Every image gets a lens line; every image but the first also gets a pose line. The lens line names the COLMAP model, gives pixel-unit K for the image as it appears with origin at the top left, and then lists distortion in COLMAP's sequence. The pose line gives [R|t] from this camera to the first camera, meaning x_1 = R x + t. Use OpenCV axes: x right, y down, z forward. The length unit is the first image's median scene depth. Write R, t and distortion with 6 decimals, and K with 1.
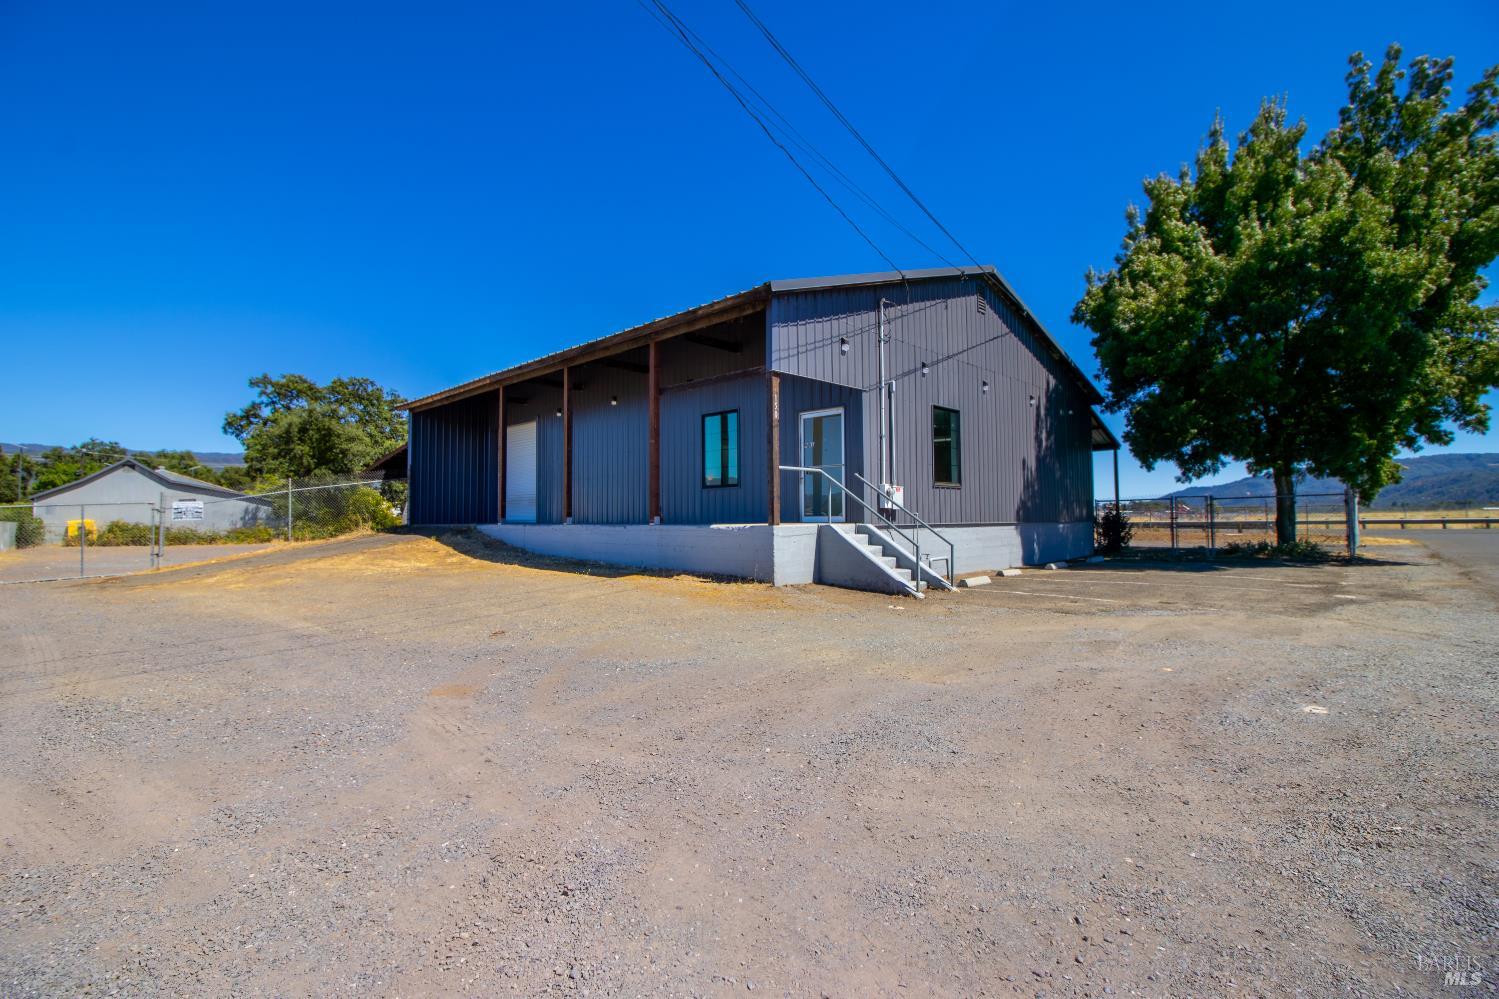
lens RADIAL K [[696.4, 0, 746.3], [0, 696.4, 503.5], [0, 0, 1]] dist [-0.018319, -0.002712]
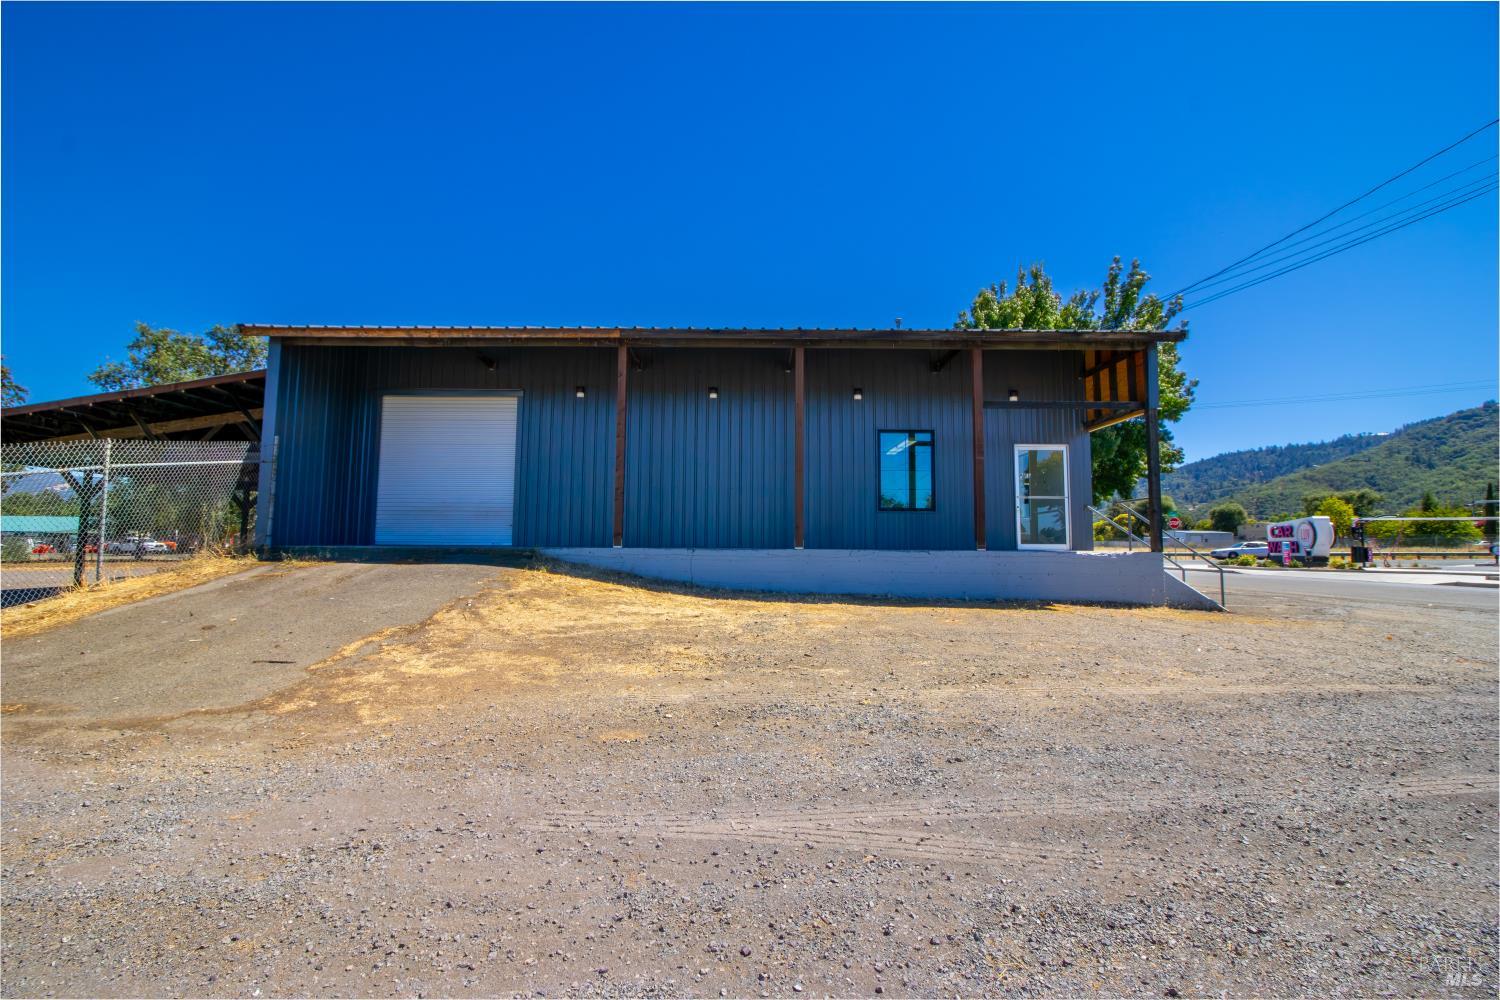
lens RADIAL K [[696.8, 0, 748.9], [0, 696.8, 496.5], [0, 0, 1]] dist [-0.018319, -0.002712]
pose [[0.717914, 0.068202, 0.692783, -0.942049], [-0.031145, 0.997339, -0.065910, 0.029000], [-0.695435, 0.025741, 0.718128, 0.544509]]
